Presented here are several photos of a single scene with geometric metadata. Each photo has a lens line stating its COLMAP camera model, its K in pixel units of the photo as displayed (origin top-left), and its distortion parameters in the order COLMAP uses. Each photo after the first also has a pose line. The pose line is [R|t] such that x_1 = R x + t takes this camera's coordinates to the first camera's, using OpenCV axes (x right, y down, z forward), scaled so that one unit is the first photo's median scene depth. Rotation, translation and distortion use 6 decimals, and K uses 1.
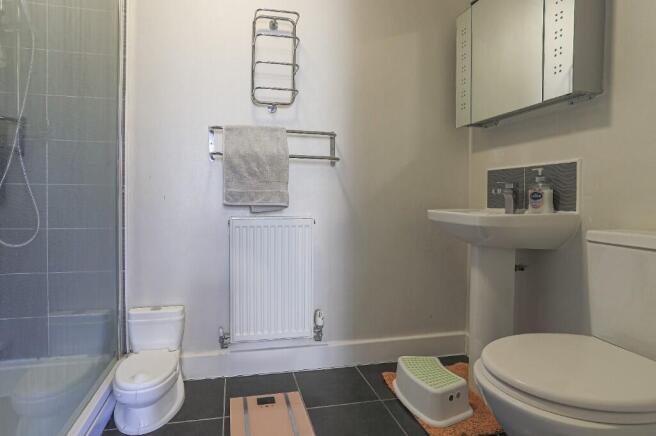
lens RADIAL K [[340.7, 0, 326.1], [0, 340.7, 207.1], [0, 0, 1]] dist [-0.059907, 0.038496]
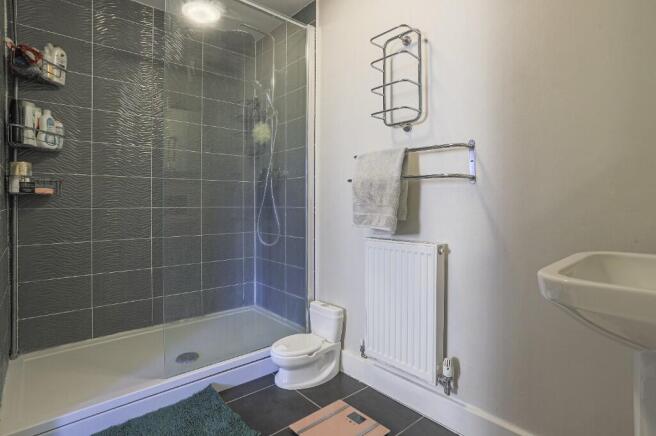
lens RADIAL K [[340.7, 0, 326.1], [0, 340.7, 207.1], [0, 0, 1]] dist [-0.059907, 0.038496]
pose [[0.501014, 0.003853, -0.865431, 0.593557], [-0.019320, 0.999791, -0.006734, -0.058237], [0.865224, 0.020094, 0.500983, 0.345390]]
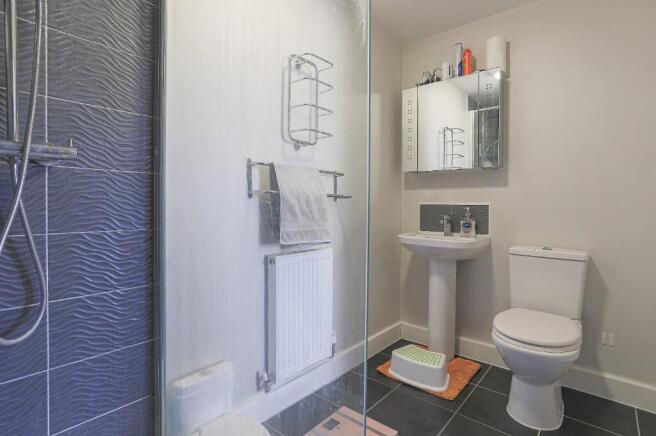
lens RADIAL K [[330.9, 0, 324.3], [0, 330.9, 209.7], [0, 0, 1]] dist [-0.053104, 0.022024]
pose [[0.796730, -0.012421, 0.604207, -0.741535], [0.010954, 0.999921, 0.006111, -0.108954], [-0.604236, 0.001749, 0.796804, 0.158044]]
